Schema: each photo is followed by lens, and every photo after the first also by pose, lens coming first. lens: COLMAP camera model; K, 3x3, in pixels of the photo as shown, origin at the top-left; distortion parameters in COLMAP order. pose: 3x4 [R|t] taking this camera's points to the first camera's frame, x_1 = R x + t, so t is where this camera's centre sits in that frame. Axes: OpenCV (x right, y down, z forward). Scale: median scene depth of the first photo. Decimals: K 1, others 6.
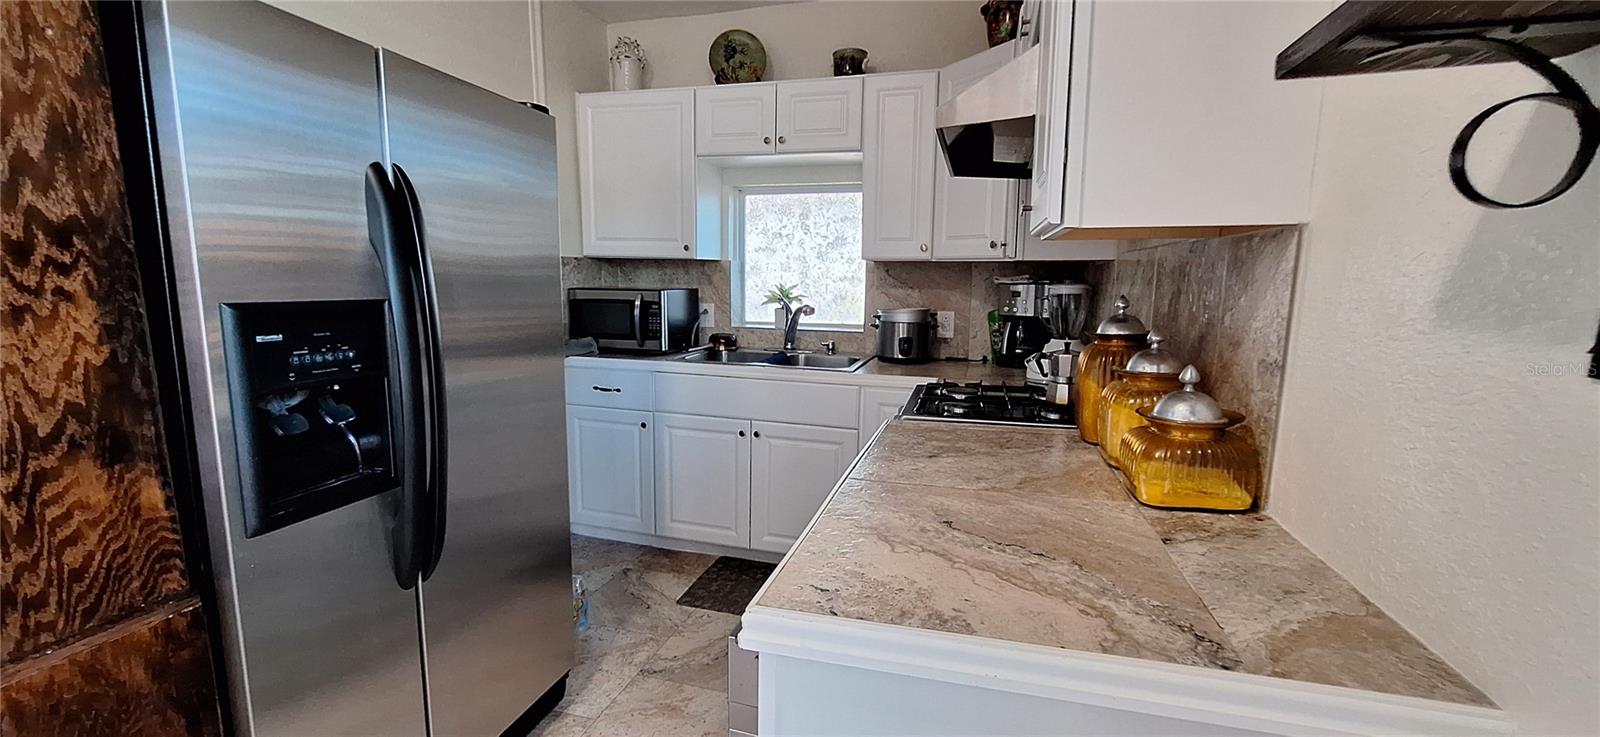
lens RADIAL K [[636.9, 0, 807.4], [0, 636.9, 378.1], [0, 0, 1]] dist [-0.003704, 0.000526]
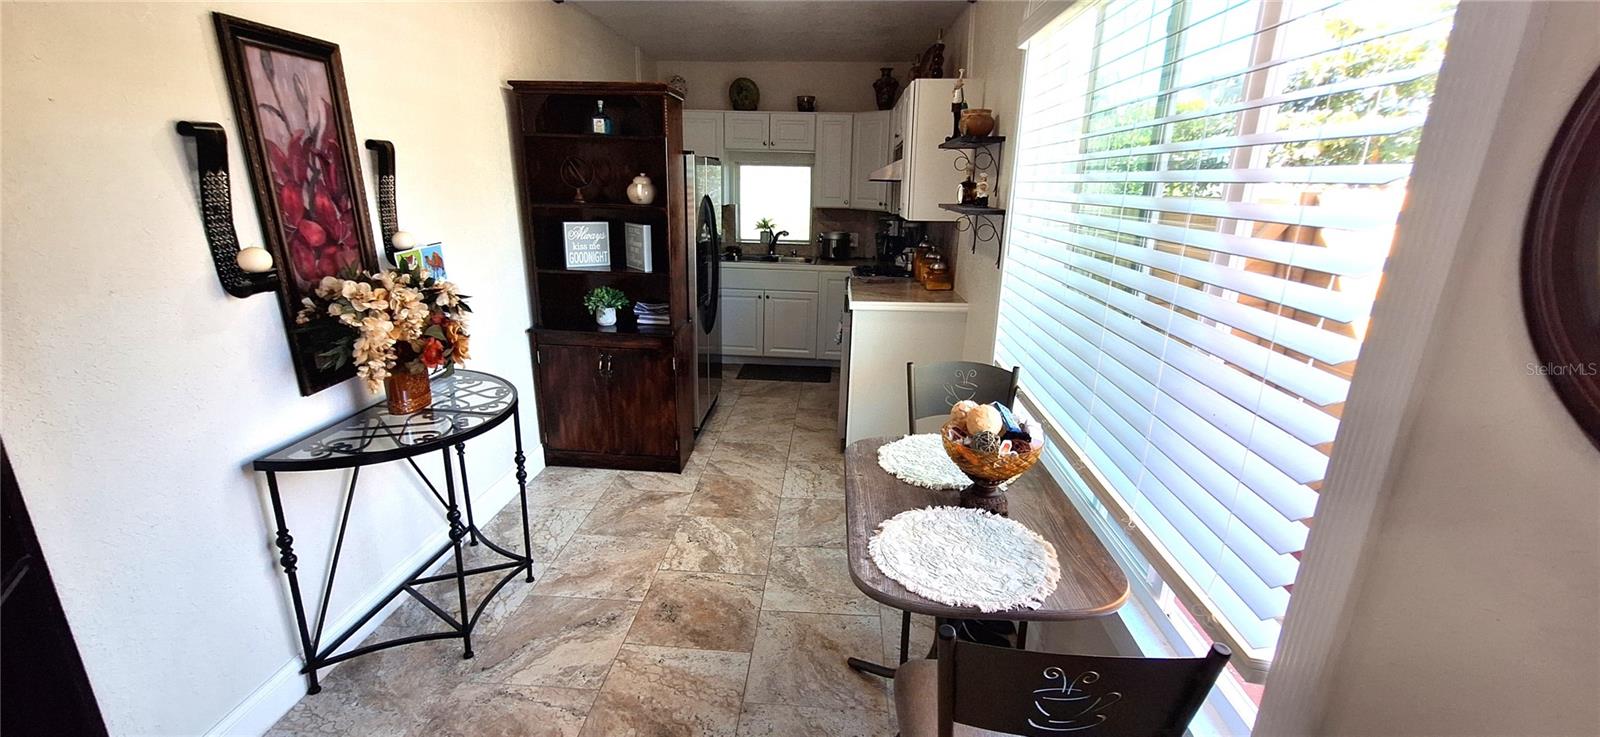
lens RADIAL K [[636.9, 0, 804.3], [0, 636.9, 364.0], [0, 0, 1]] dist [-0.003704, 0.000526]
pose [[0.977510, -0.049088, 0.205098, -0.358193], [0.023752, 0.991971, 0.124213, 0.047224], [-0.209549, -0.116548, 0.970827, -0.923008]]
